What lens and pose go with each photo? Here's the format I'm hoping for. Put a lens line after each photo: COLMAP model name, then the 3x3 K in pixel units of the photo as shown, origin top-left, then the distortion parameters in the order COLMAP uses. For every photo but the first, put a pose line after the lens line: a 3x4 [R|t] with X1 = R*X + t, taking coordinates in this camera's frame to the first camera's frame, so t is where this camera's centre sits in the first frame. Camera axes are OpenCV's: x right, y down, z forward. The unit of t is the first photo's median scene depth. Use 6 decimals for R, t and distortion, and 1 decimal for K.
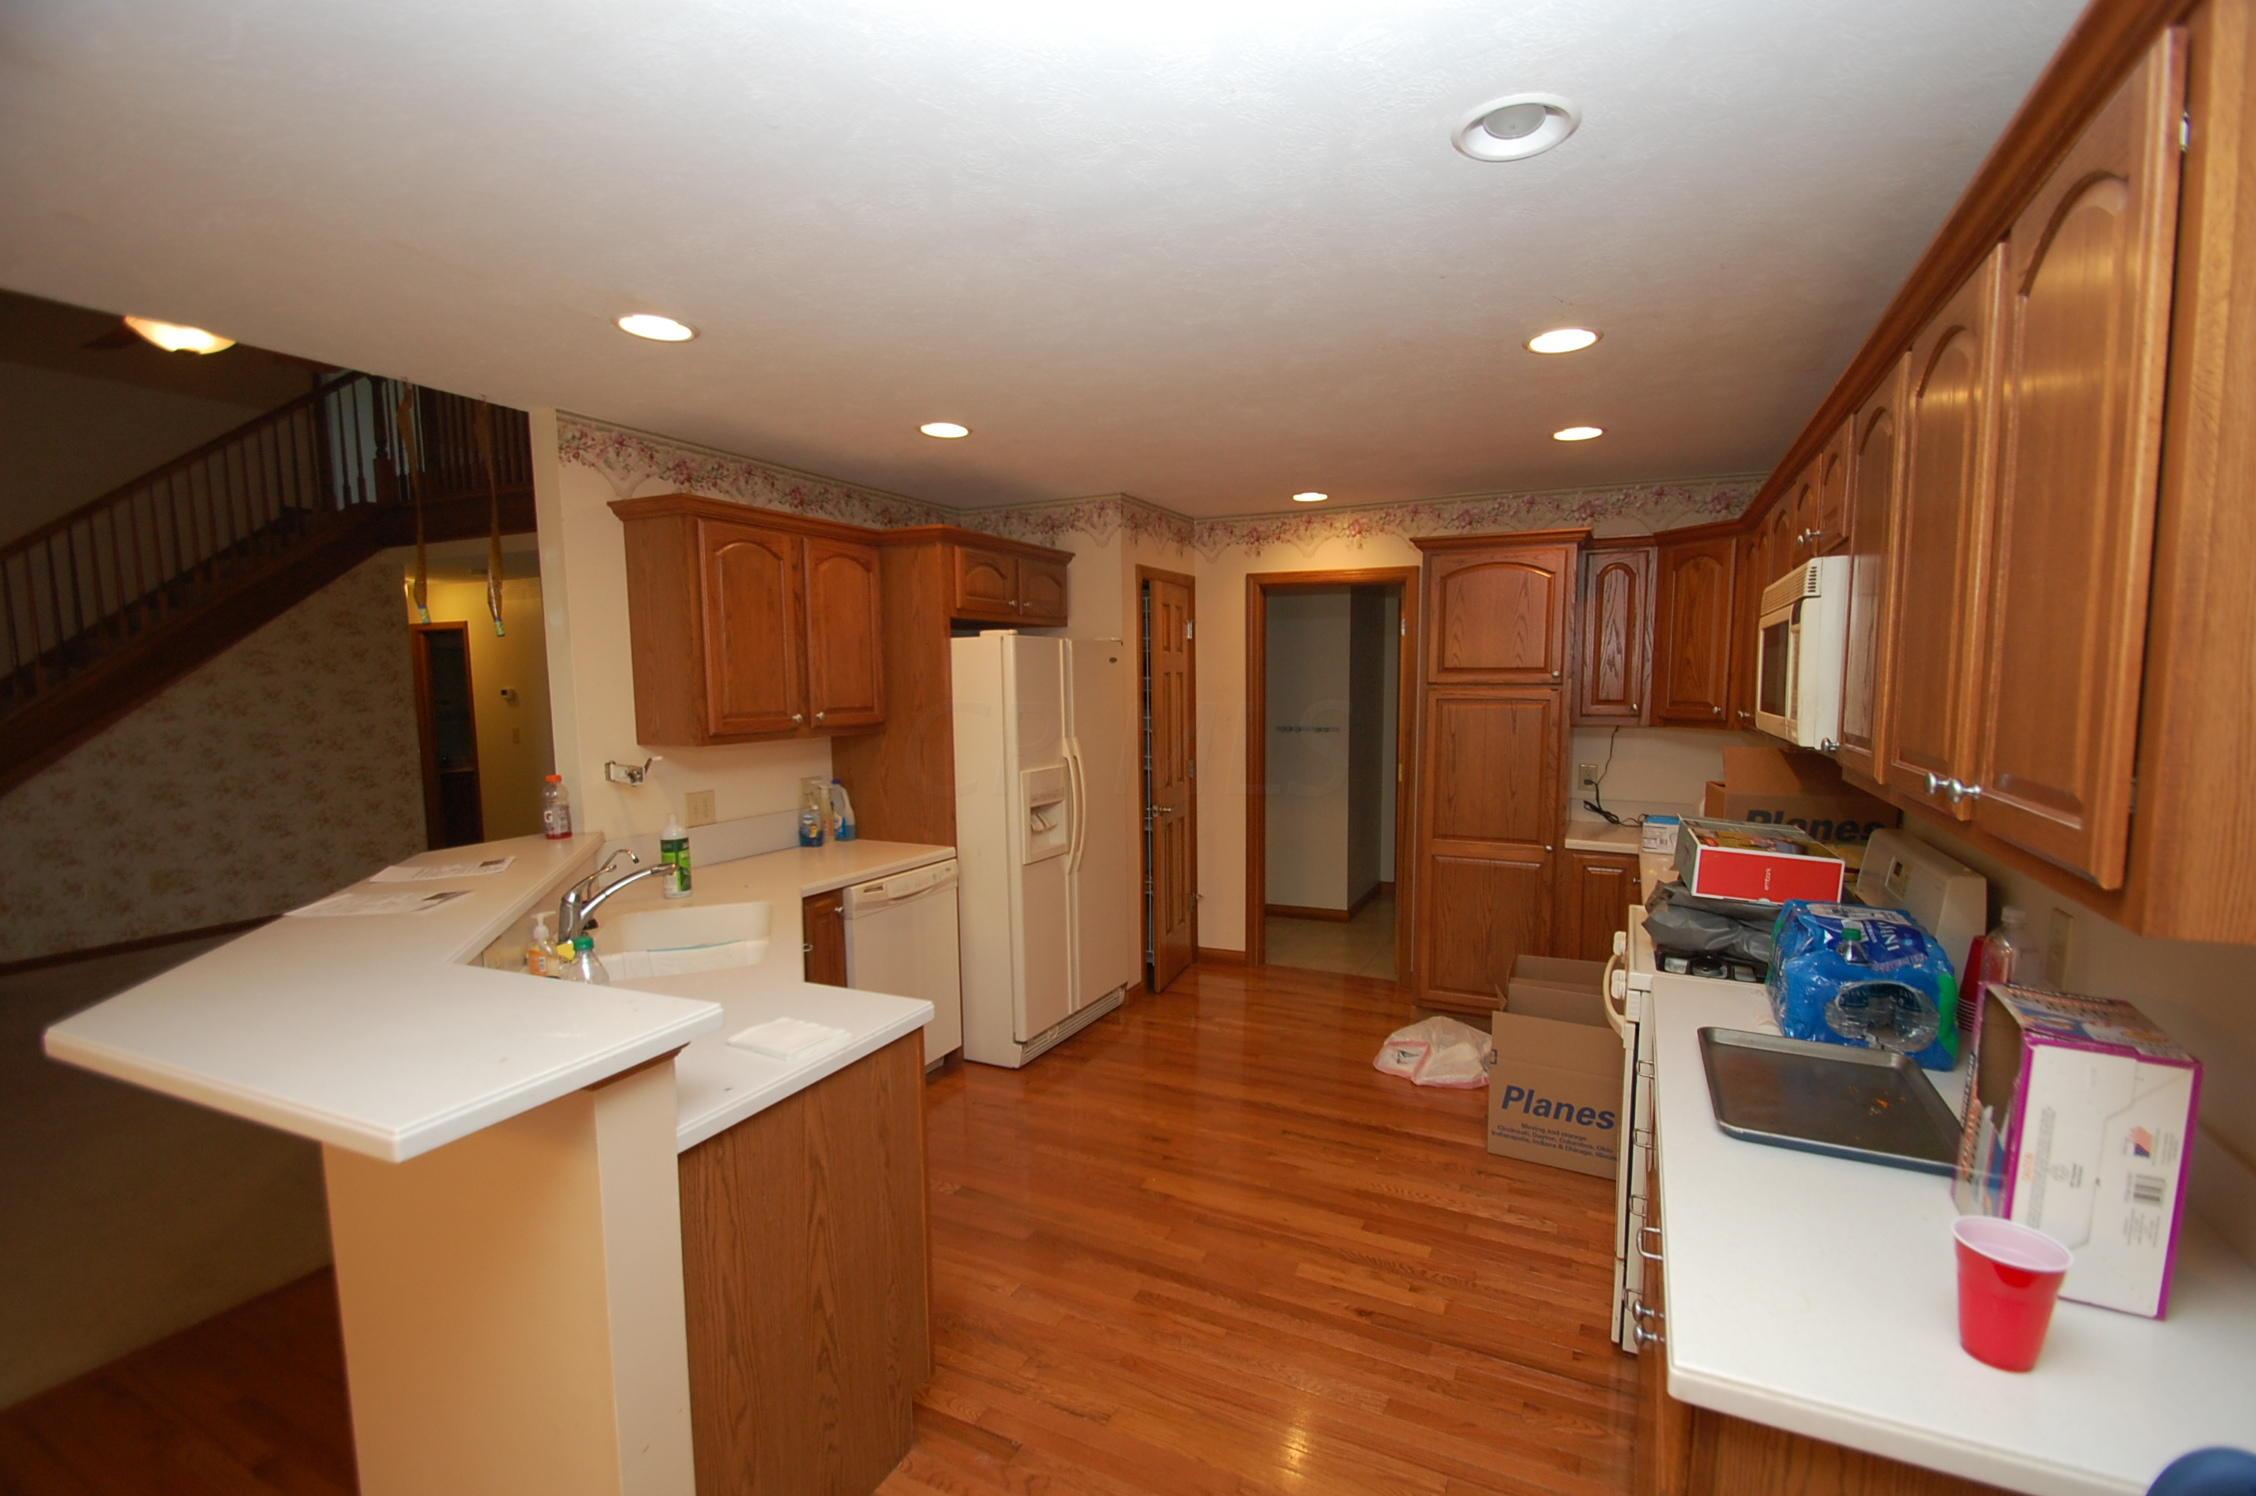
lens RADIAL K [[983.2, 0, 1133.5], [0, 983.2, 761.4], [0, 0, 1]] dist [-0.014085, -0.000977]
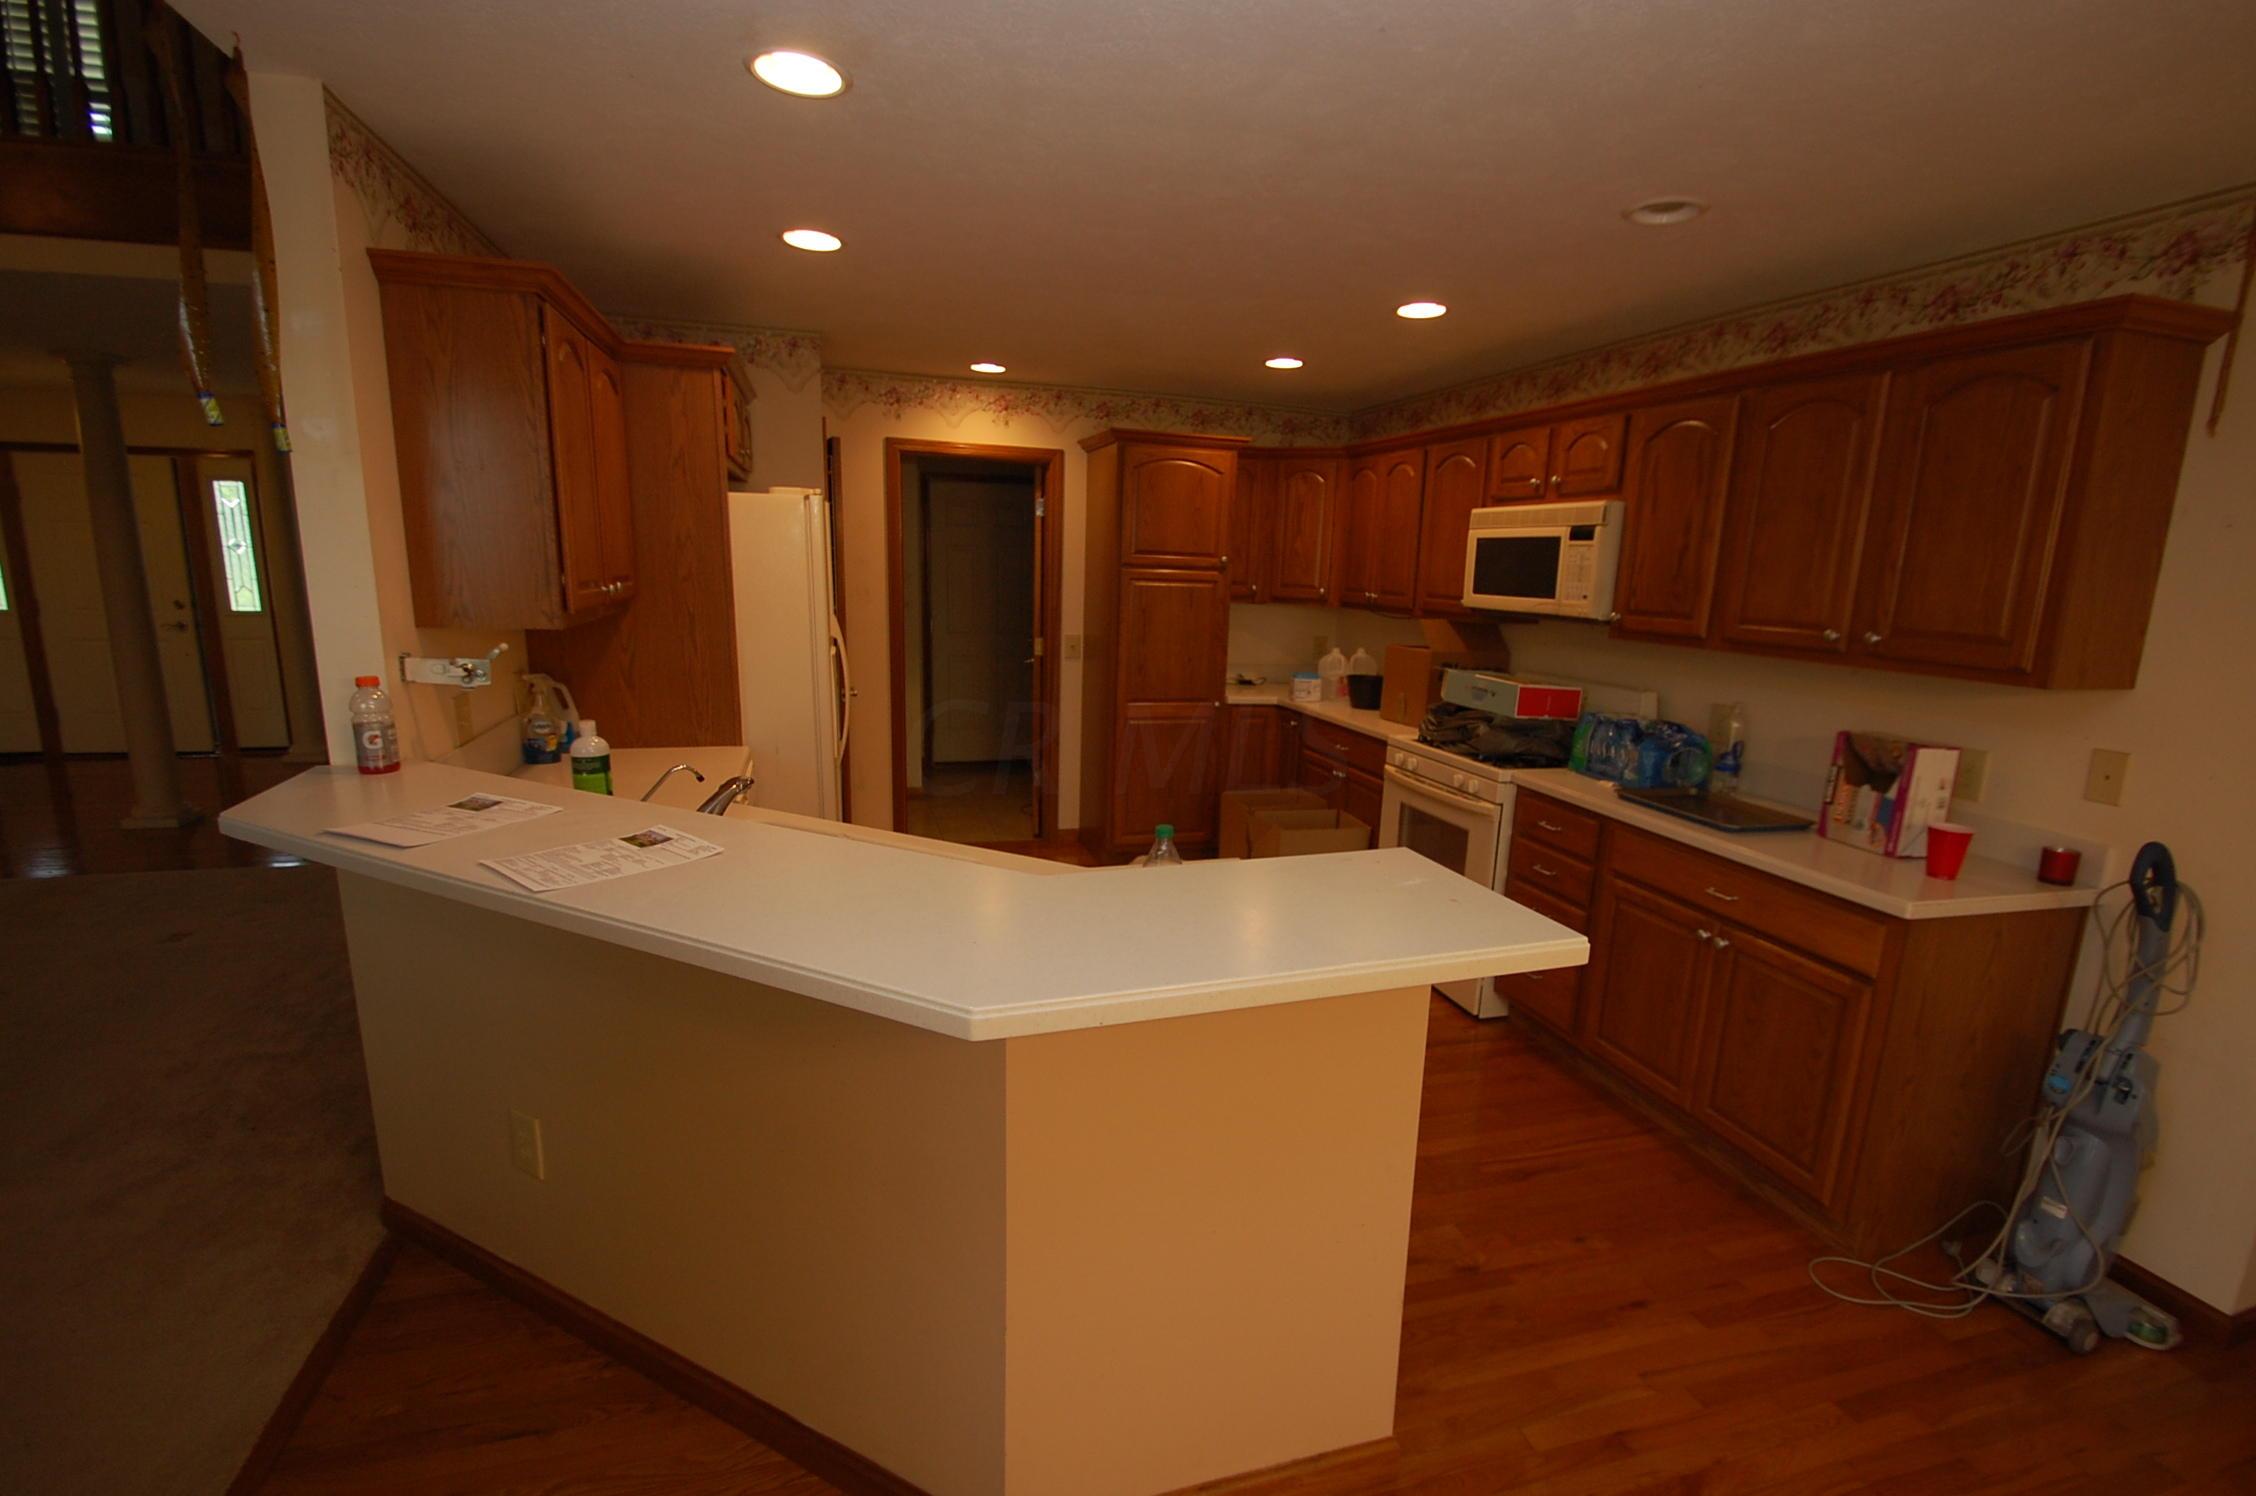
lens RADIAL K [[1051.9, 0, 1138.7], [0, 1051.9, 757.3], [0, 0, 1]] dist [-0.014238, 0.000738]
pose [[0.738571, -0.093848, 0.667612, -0.647478], [0.018758, 0.992741, 0.118800, -0.004804], [-0.673915, -0.075219, 0.734970, 0.133857]]
